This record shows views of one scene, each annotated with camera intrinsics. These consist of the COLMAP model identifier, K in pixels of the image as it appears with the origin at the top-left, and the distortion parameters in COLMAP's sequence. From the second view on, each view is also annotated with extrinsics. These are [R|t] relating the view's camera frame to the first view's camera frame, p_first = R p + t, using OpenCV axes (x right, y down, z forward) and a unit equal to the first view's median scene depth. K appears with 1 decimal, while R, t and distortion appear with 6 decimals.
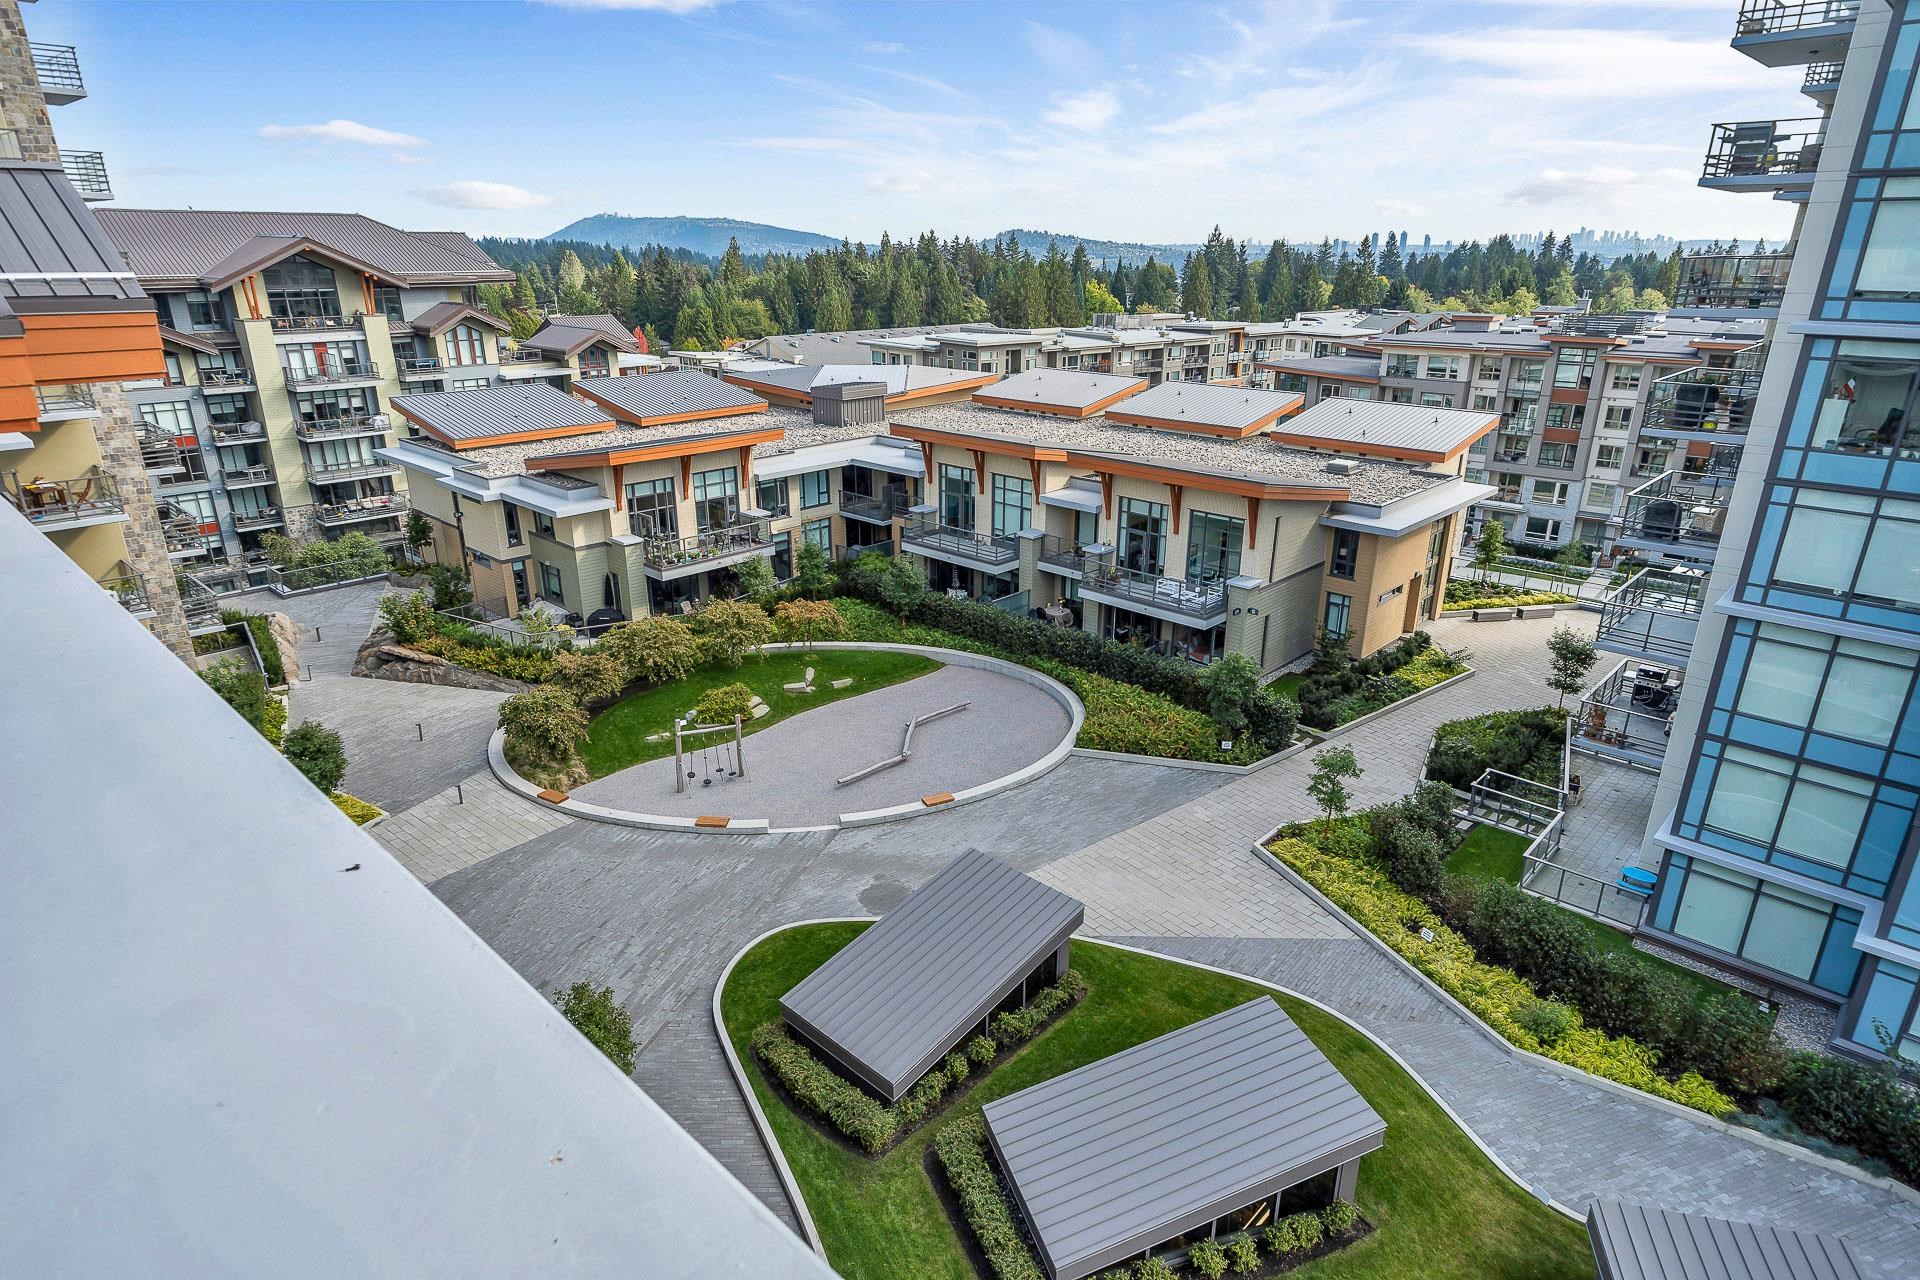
lens RADIAL K [[1077.2, 0, 955.1], [0, 1077.2, 651.0], [0, 0, 1]] dist [0.013359, -0.003455]
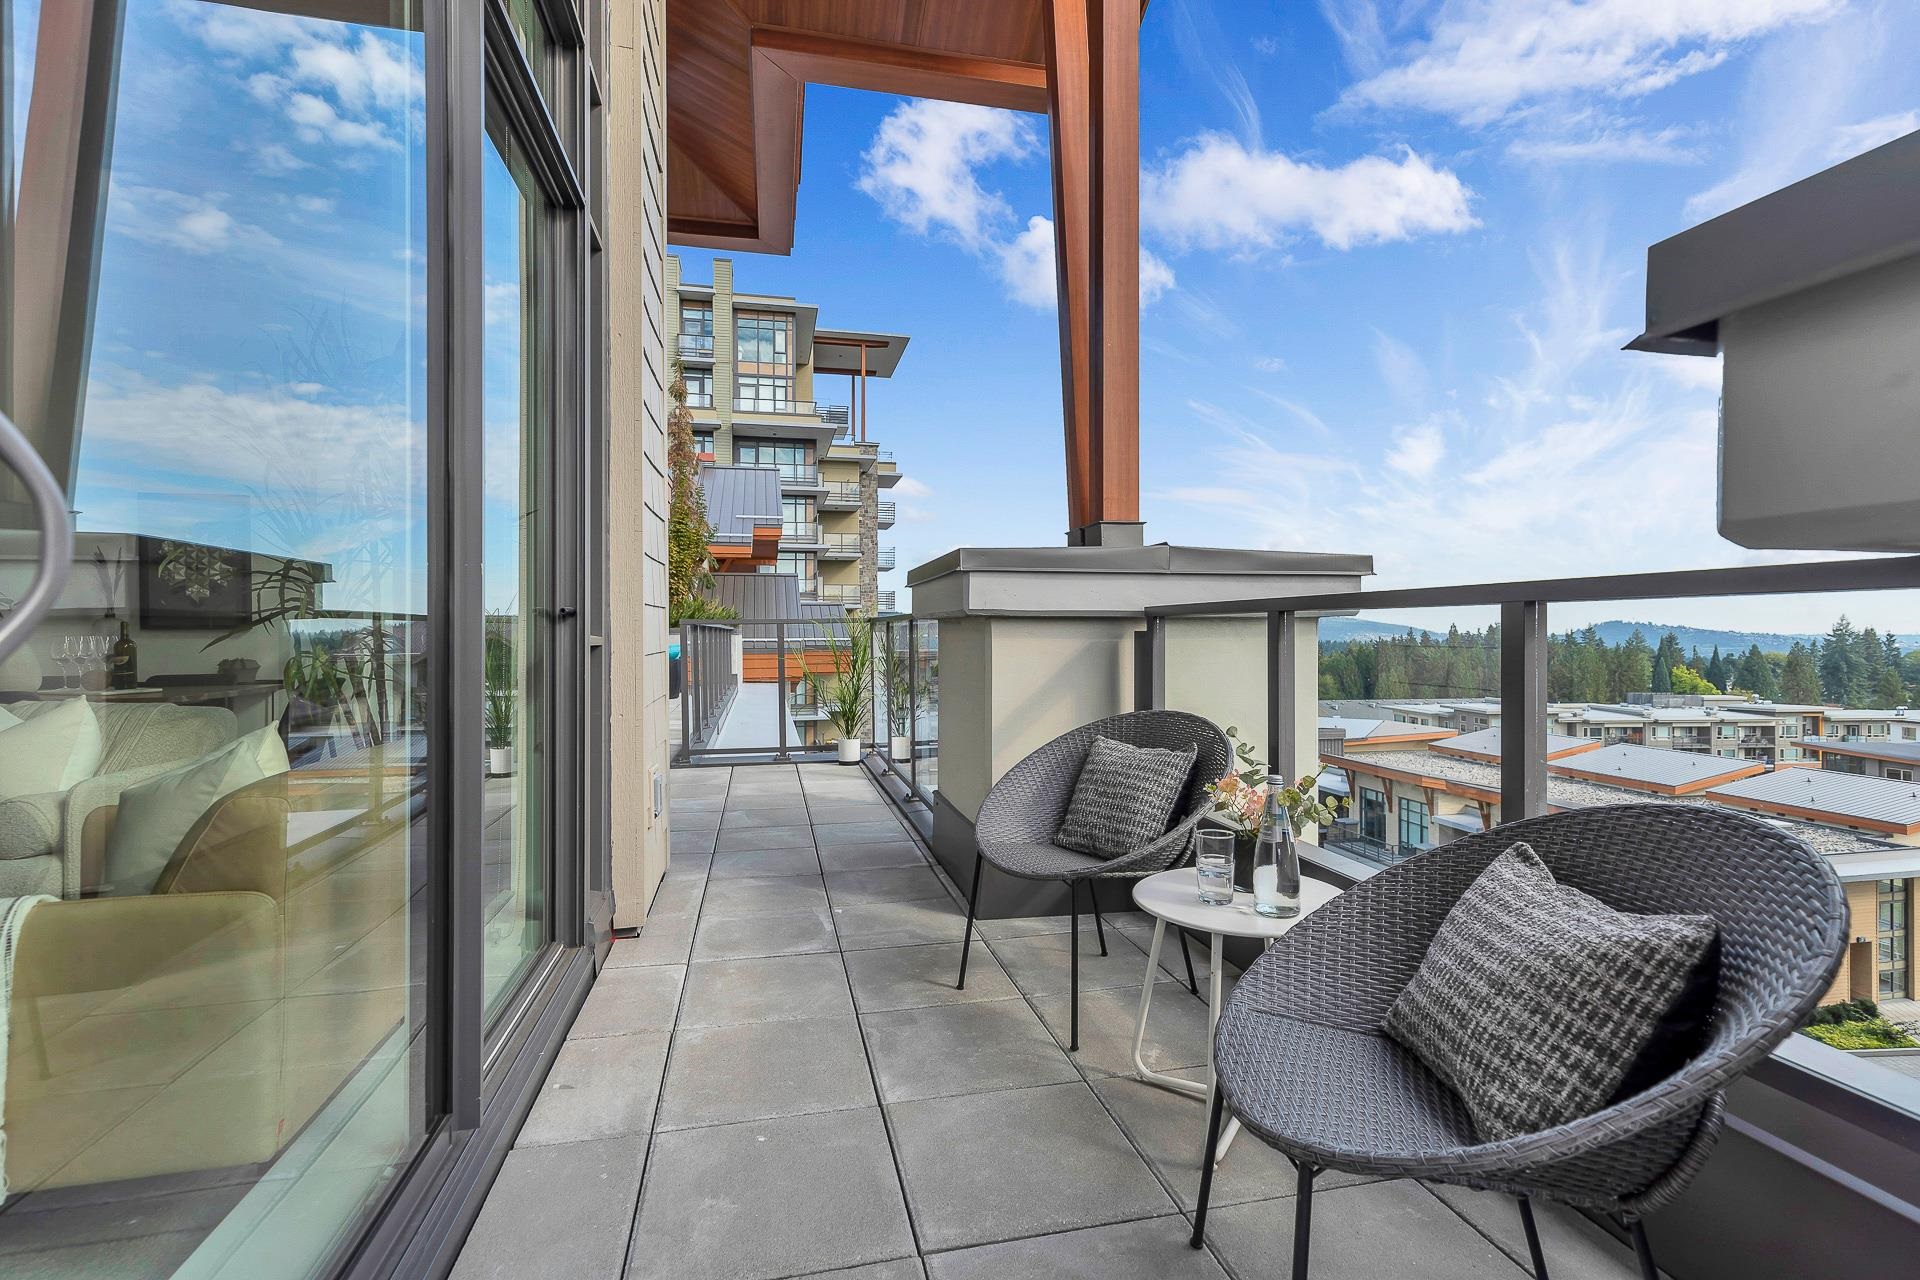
lens RADIAL K [[870.5, 0, 973.8], [0, 870.5, 634.7], [0, 0, 1]] dist [0.006746, 0.000433]
pose [[0.836145, -0.000953, -0.548507, 0.092216], [-0.192494, 0.935886, -0.295064, 0.029577], [0.513621, 0.352301, 0.782354, -0.071031]]
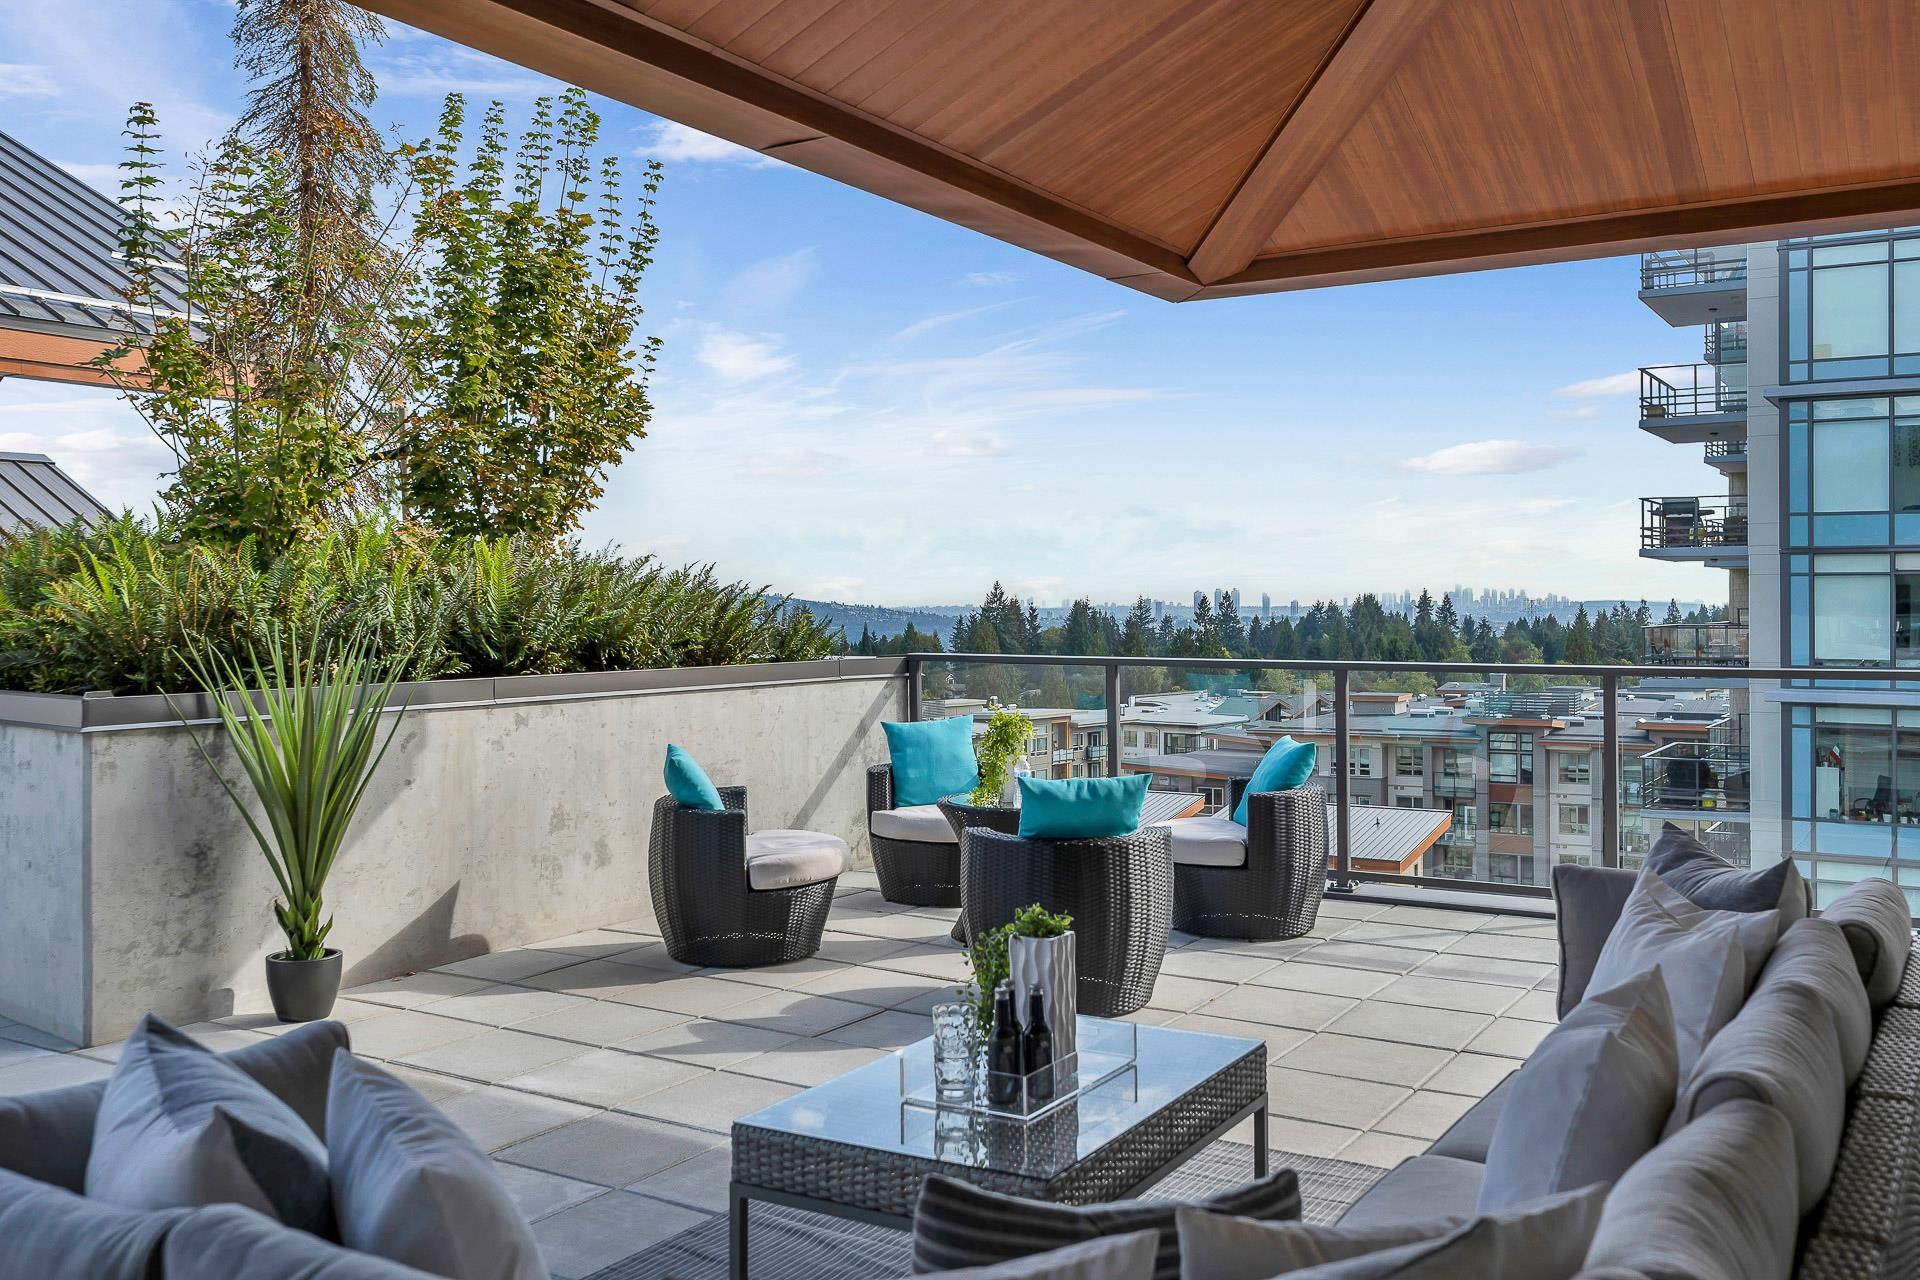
lens RADIAL K [[1685.0, 0, 976.6], [0, 1685.0, 589.6], [0, 0, 1]] dist [-0.001607, 0.014605]
pose [[0.976475, -0.001553, 0.215627, -0.053078], [0.079492, 0.932138, -0.353269, 0.019422], [-0.200445, 0.362099, 0.910333, -0.057265]]
